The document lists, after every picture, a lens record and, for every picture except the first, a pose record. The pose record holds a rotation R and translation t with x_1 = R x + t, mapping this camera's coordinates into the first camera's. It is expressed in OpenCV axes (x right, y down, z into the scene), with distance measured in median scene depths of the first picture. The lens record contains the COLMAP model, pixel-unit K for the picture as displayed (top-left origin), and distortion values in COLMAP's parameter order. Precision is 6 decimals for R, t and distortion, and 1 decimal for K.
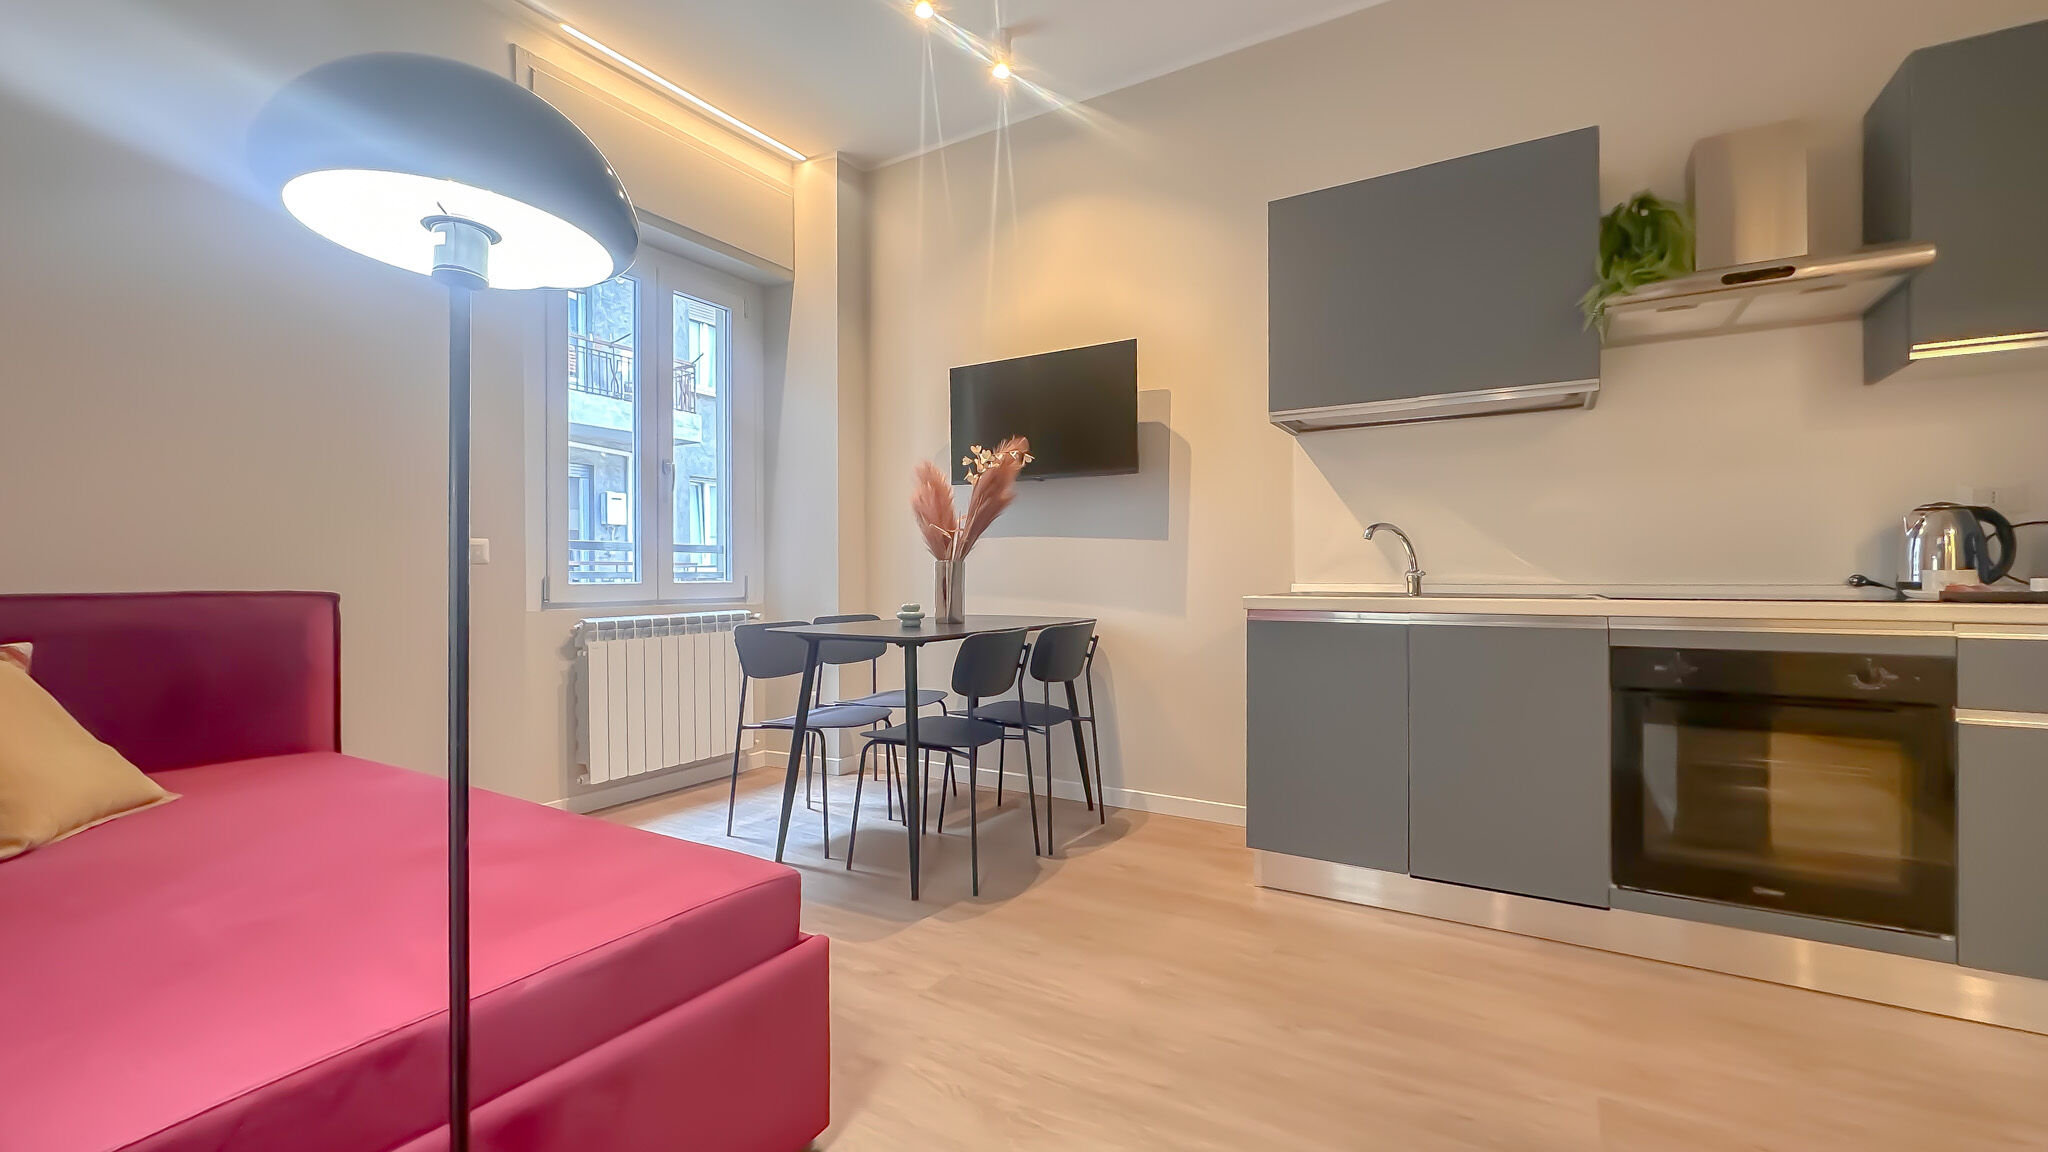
lens RADIAL K [[831.0, 0, 1046.3], [0, 831.0, 580.2], [0, 0, 1]] dist [-0.005963, 0.002166]
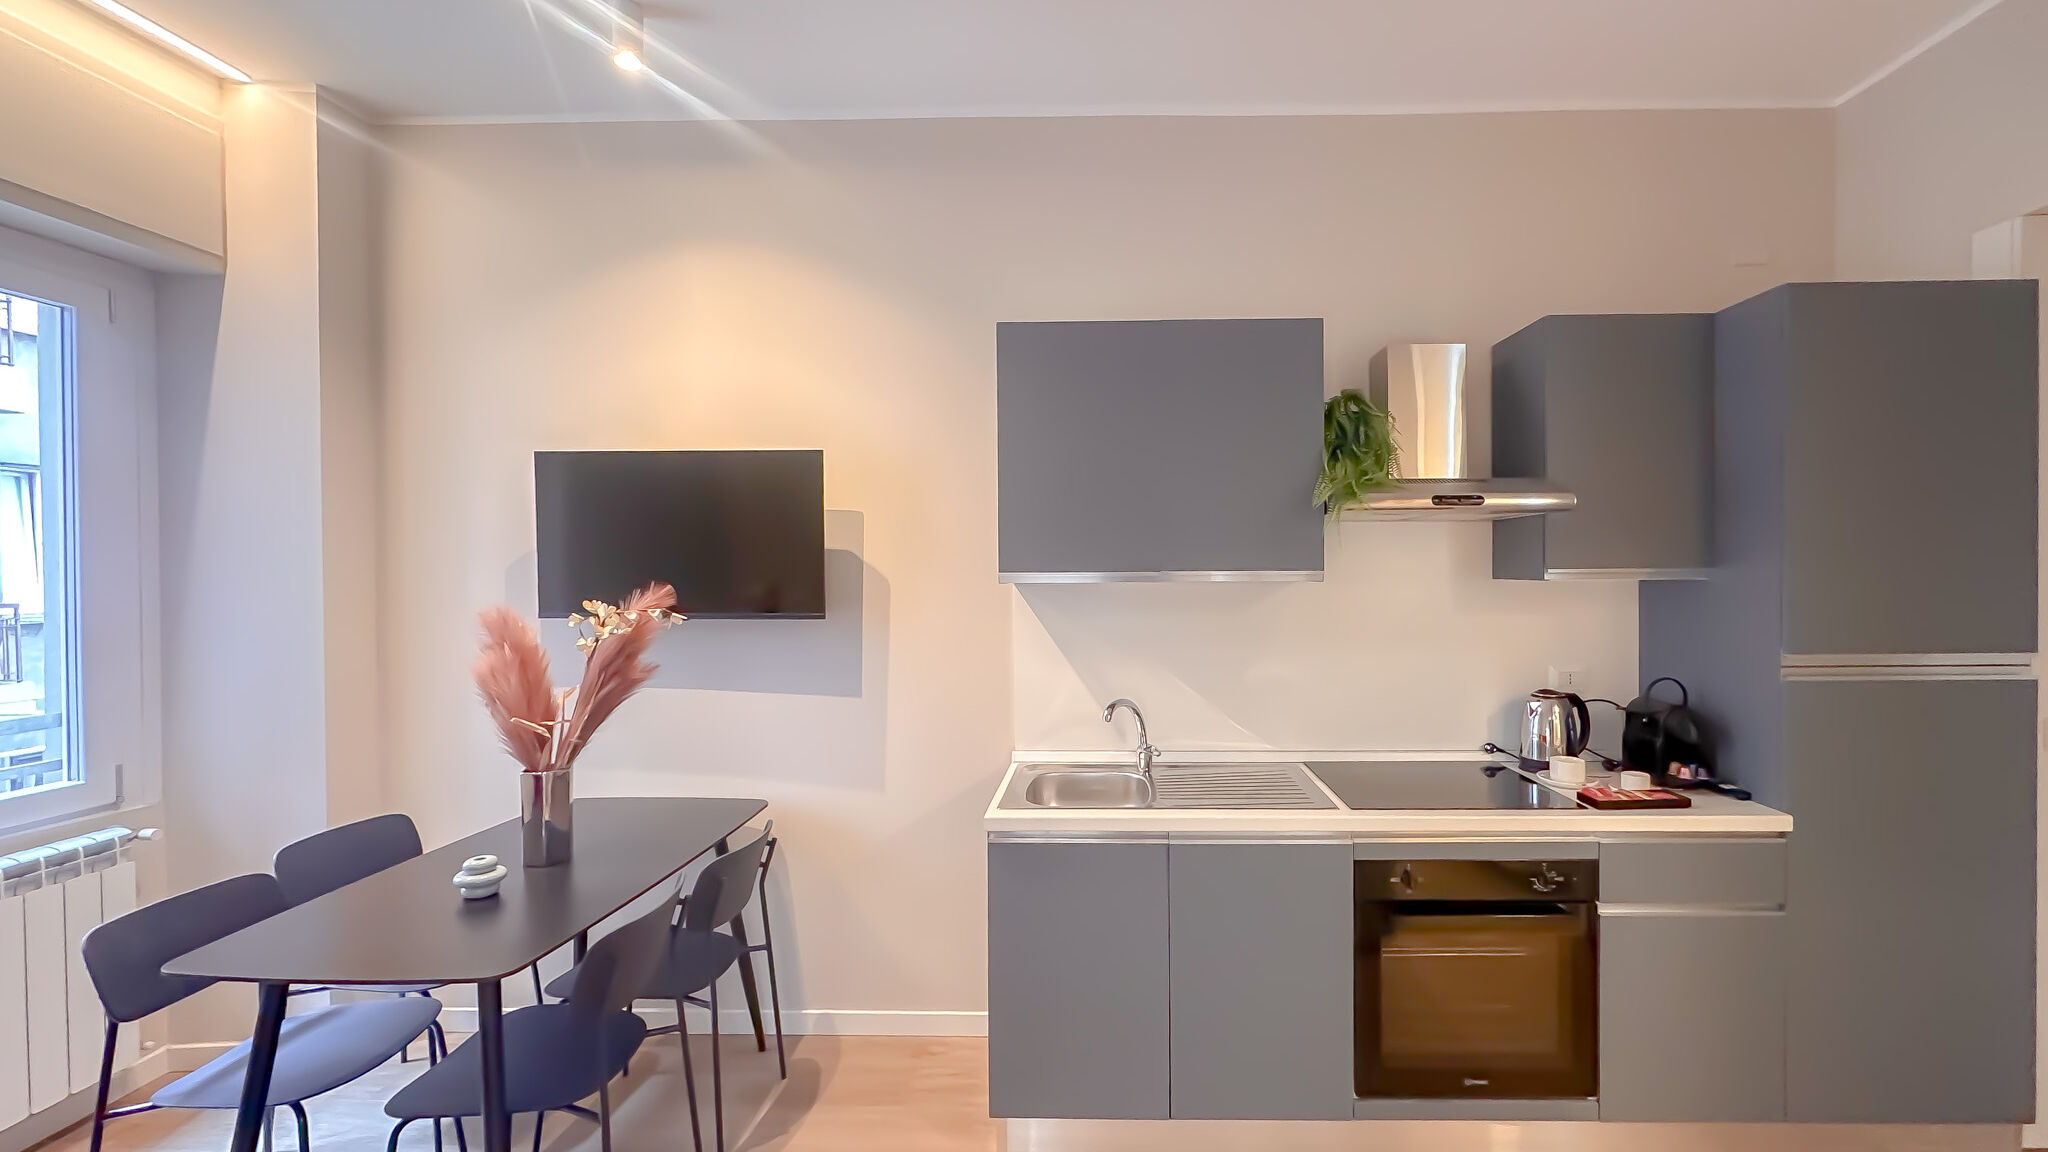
lens RADIAL K [[831.0, 0, 1095.4], [0, 831.0, 589.7], [0, 0, 1]] dist [-0.005963, 0.002166]
pose [[0.872305, -0.005441, 0.488932, -0.054308], [-0.000123, 0.999936, 0.011348, -0.172266], [-0.488962, -0.009960, 0.872248, 0.186862]]
